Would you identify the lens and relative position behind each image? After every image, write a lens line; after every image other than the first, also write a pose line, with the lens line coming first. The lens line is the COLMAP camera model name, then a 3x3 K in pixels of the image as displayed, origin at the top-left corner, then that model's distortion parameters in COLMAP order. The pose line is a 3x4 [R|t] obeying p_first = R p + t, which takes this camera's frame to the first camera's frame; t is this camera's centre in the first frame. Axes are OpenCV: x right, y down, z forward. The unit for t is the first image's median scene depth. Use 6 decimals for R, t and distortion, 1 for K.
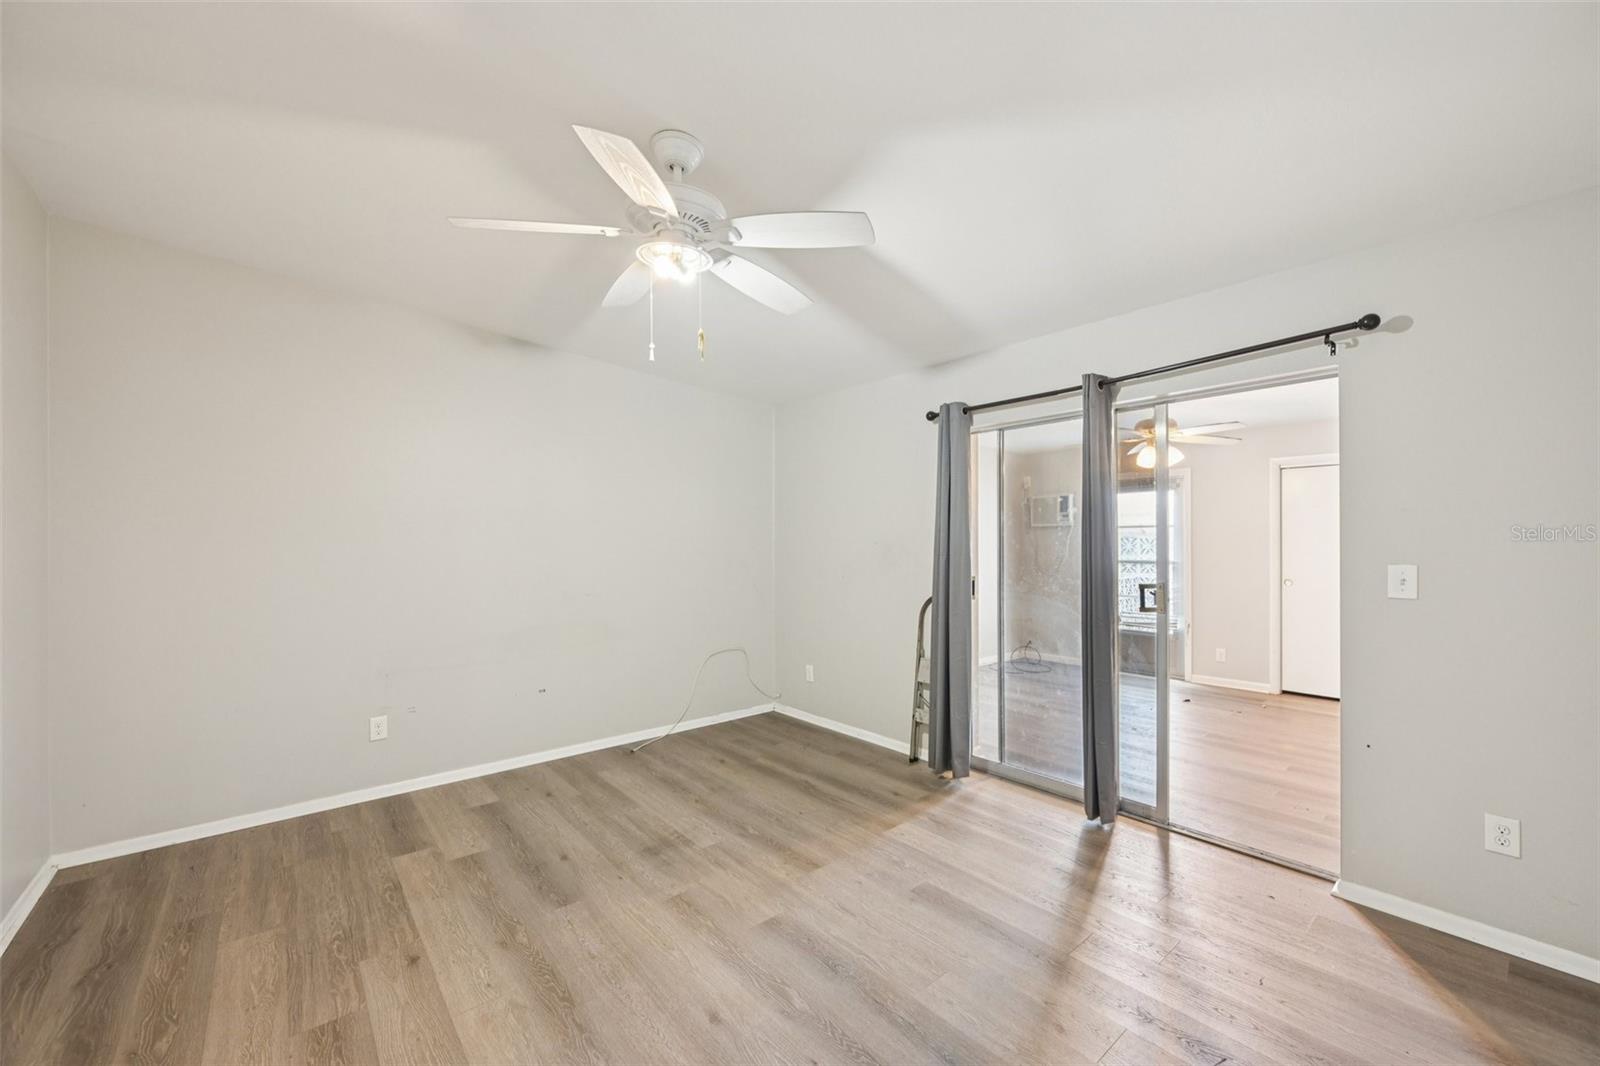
lens RADIAL K [[634.7, 0, 810.3], [0, 634.7, 535.8], [0, 0, 1]] dist [-0.002066, 0.000594]
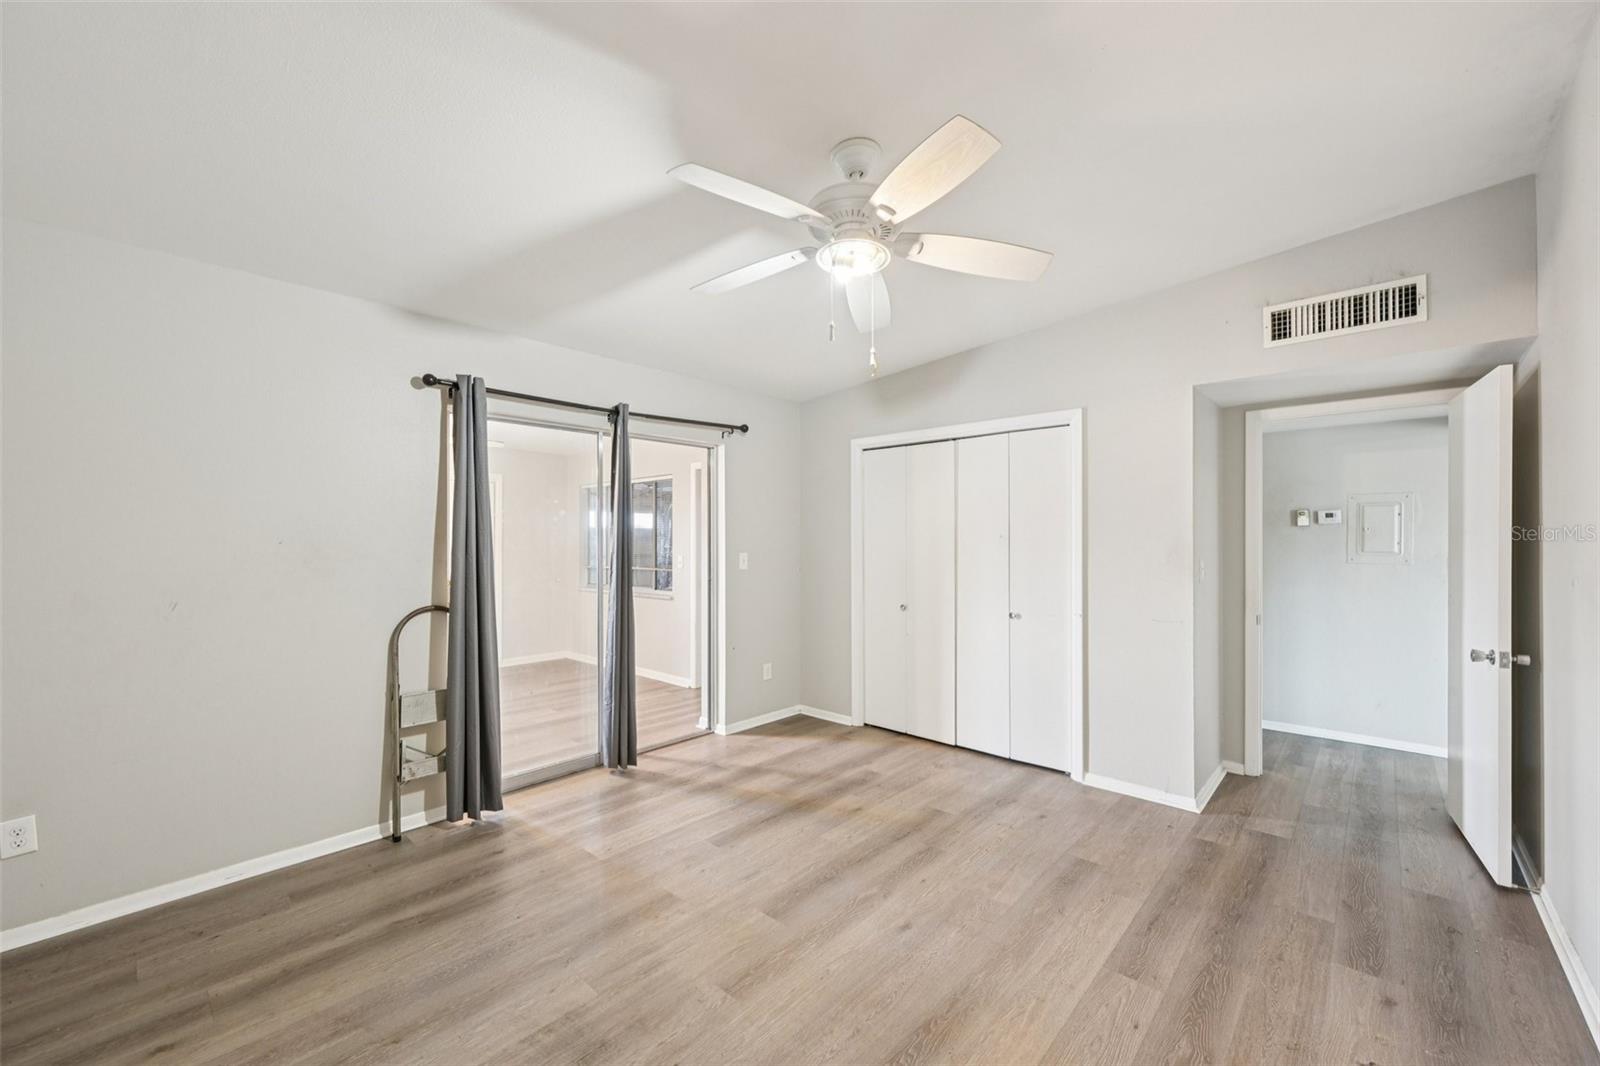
lens RADIAL K [[634.7, 0, 794.9], [0, 634.7, 540.2], [0, 0, 1]] dist [-0.002066, 0.000594]
pose [[-0.119548, 0.004731, 0.992817, -1.064567], [-0.006683, 0.999962, -0.005570, 0.015713], [-0.992806, -0.007301, -0.119512, 1.078275]]
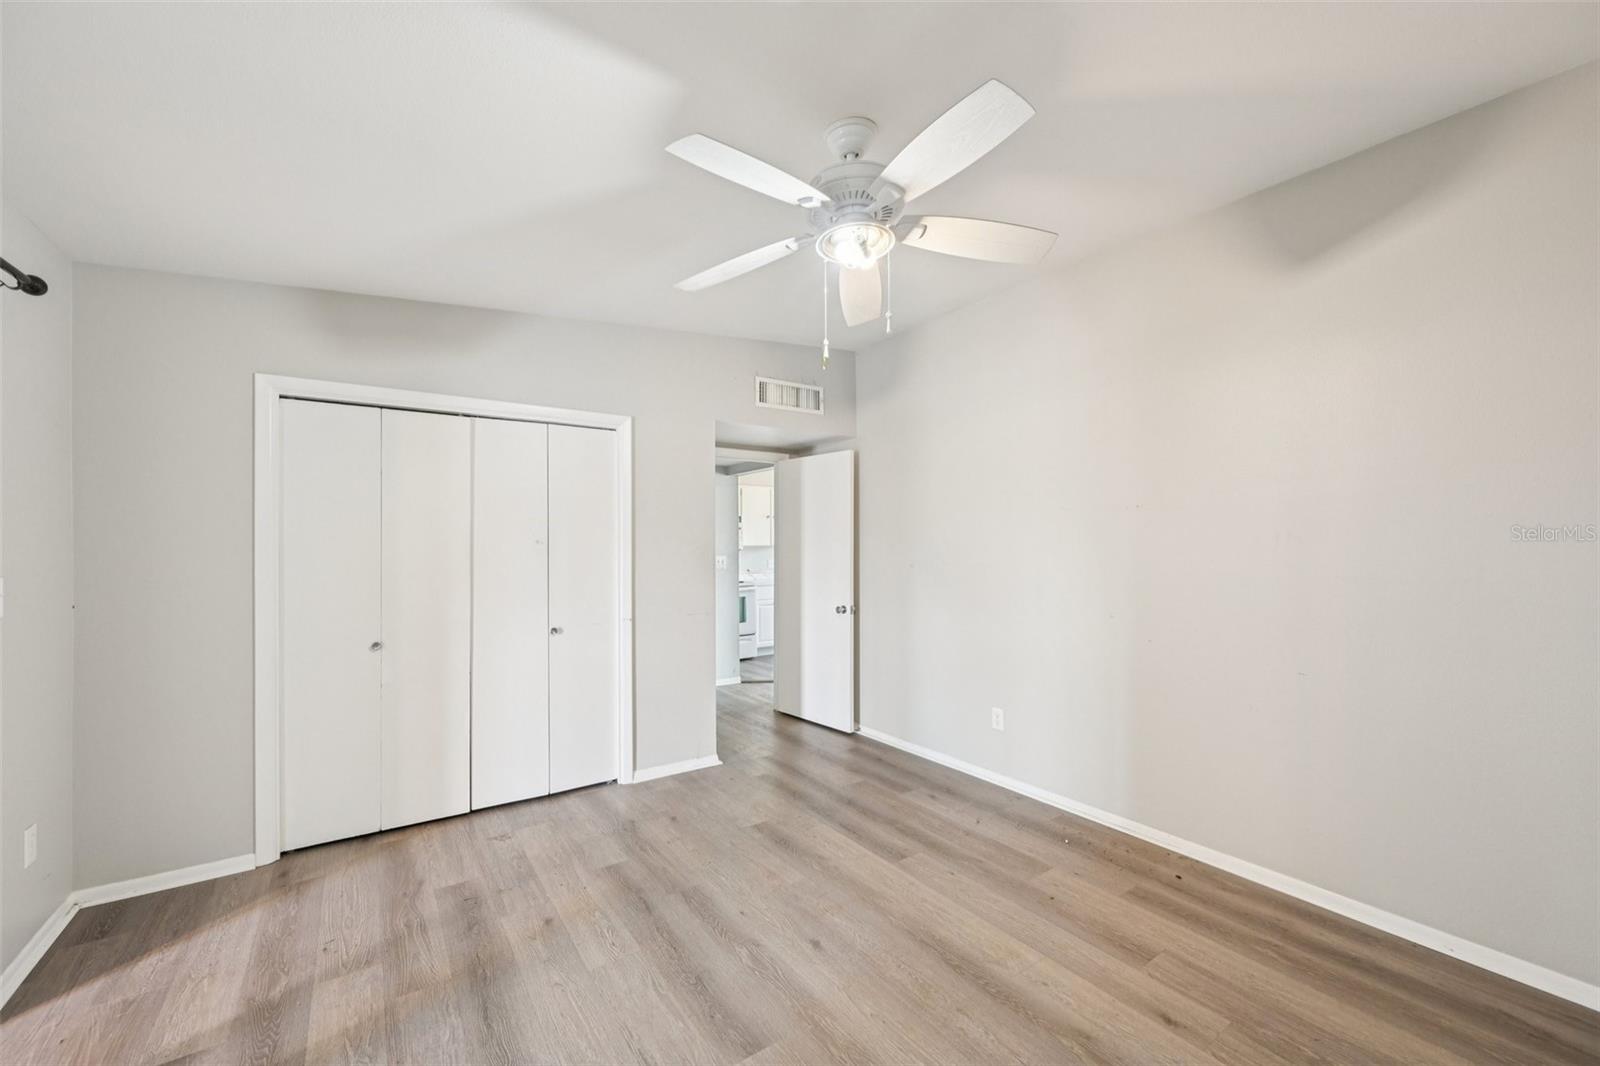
lens RADIAL K [[634.7, 0, 808.3], [0, 634.7, 538.8], [0, 0, 1]] dist [-0.002066, 0.000594]
pose [[-0.996103, 0.010298, 0.087593, -0.196458], [0.008756, 0.999800, -0.017966, 0.018605], [-0.087760, -0.017129, -0.995994, 1.734709]]
